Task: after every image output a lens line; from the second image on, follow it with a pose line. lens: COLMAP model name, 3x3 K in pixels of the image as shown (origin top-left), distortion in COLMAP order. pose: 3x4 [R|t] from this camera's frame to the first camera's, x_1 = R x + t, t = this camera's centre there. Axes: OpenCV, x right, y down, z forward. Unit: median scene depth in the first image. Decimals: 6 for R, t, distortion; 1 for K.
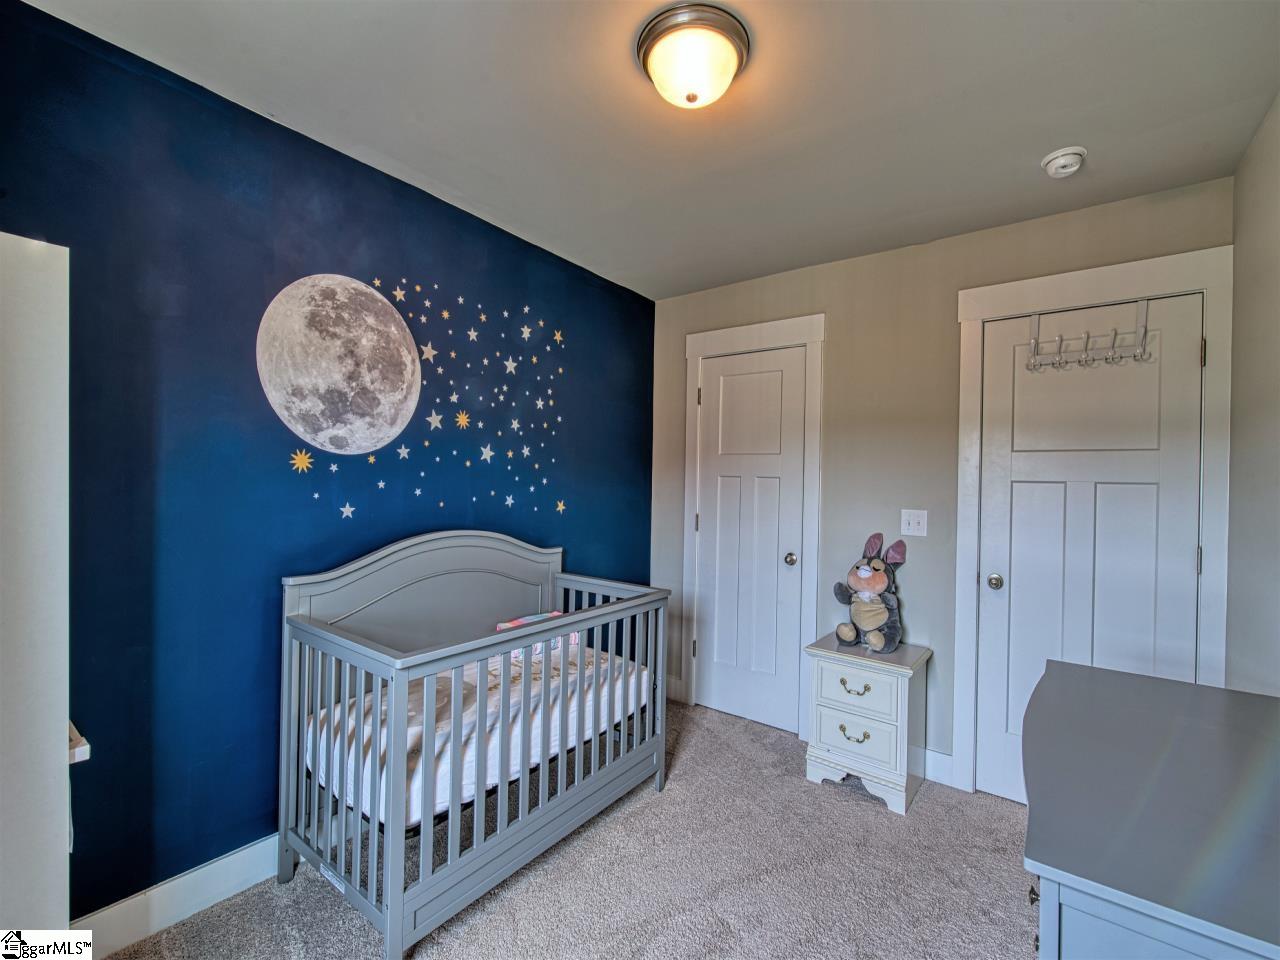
lens RADIAL K [[550.6, 0, 639.4], [0, 550.6, 479.1], [0, 0, 1]] dist [0.003458, -0.001710]
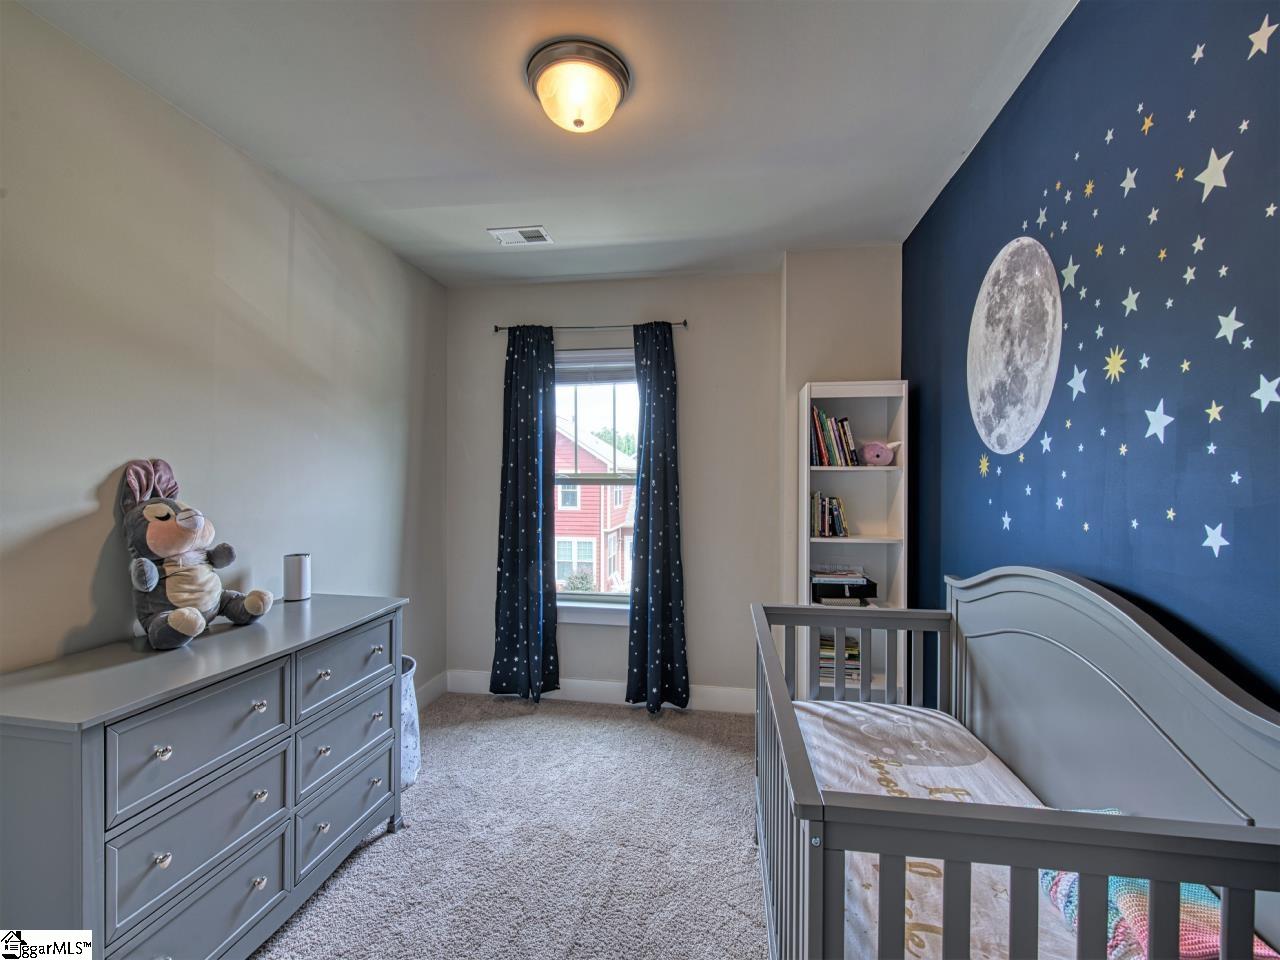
lens RADIAL K [[550.6, 0, 641.7], [0, 550.6, 482.6], [0, 0, 1]] dist [0.003458, -0.001710]
pose [[-0.884102, -0.015332, -0.467042, 0.328557], [-0.012987, 0.999882, -0.008240, 0.011991], [0.467113, -0.001219, -0.884197, 1.364502]]
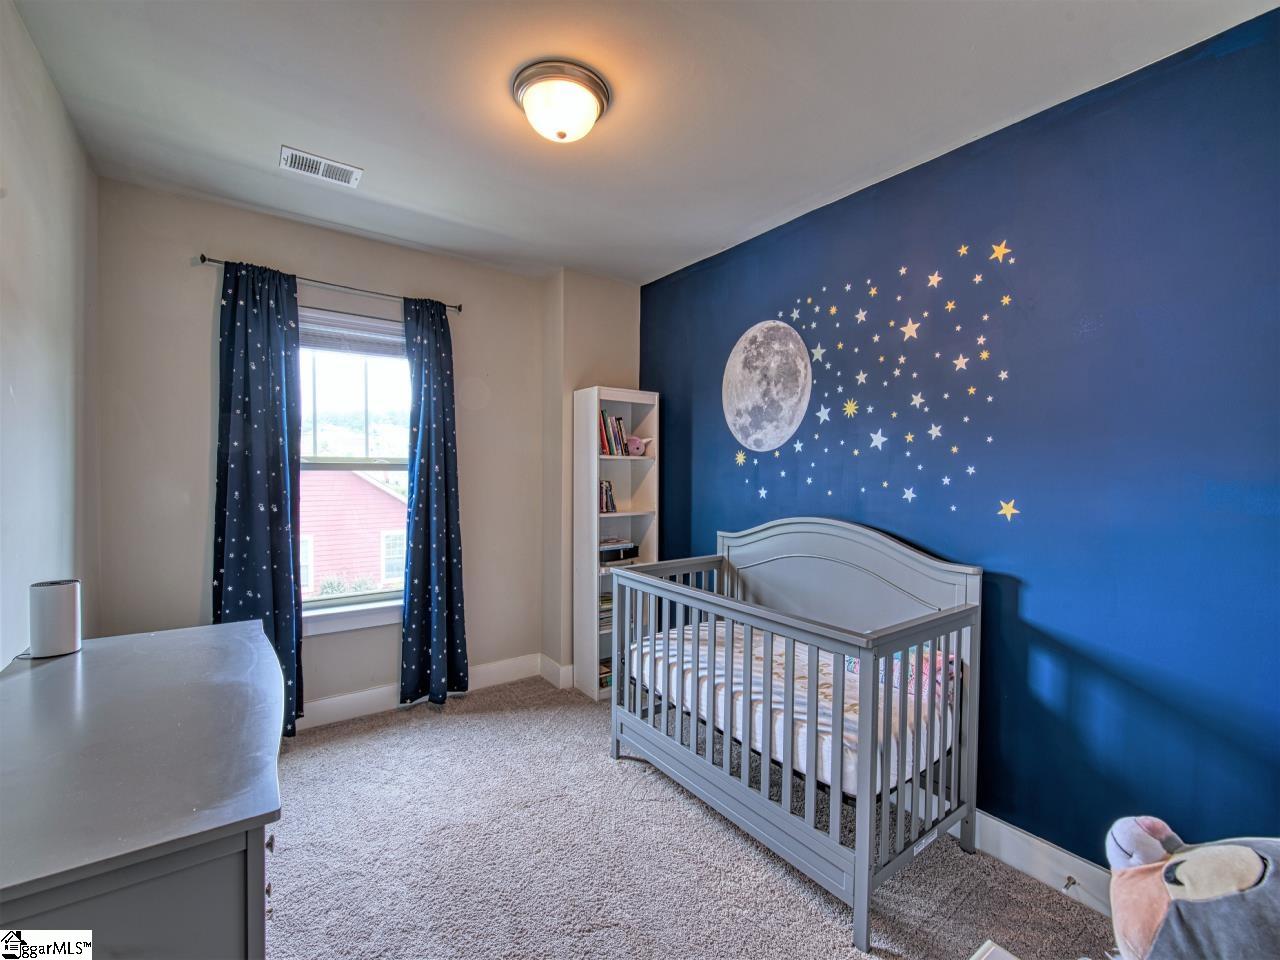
lens RADIAL K [[550.6, 0, 642.7], [0, 550.6, 480.1], [0, 0, 1]] dist [0.003458, -0.001710]
pose [[-0.287548, 0.002584, -0.957763, 0.793980], [-0.006115, 0.999971, 0.004534, 0.020170], [0.957747, 0.007160, -0.287524, 1.017340]]
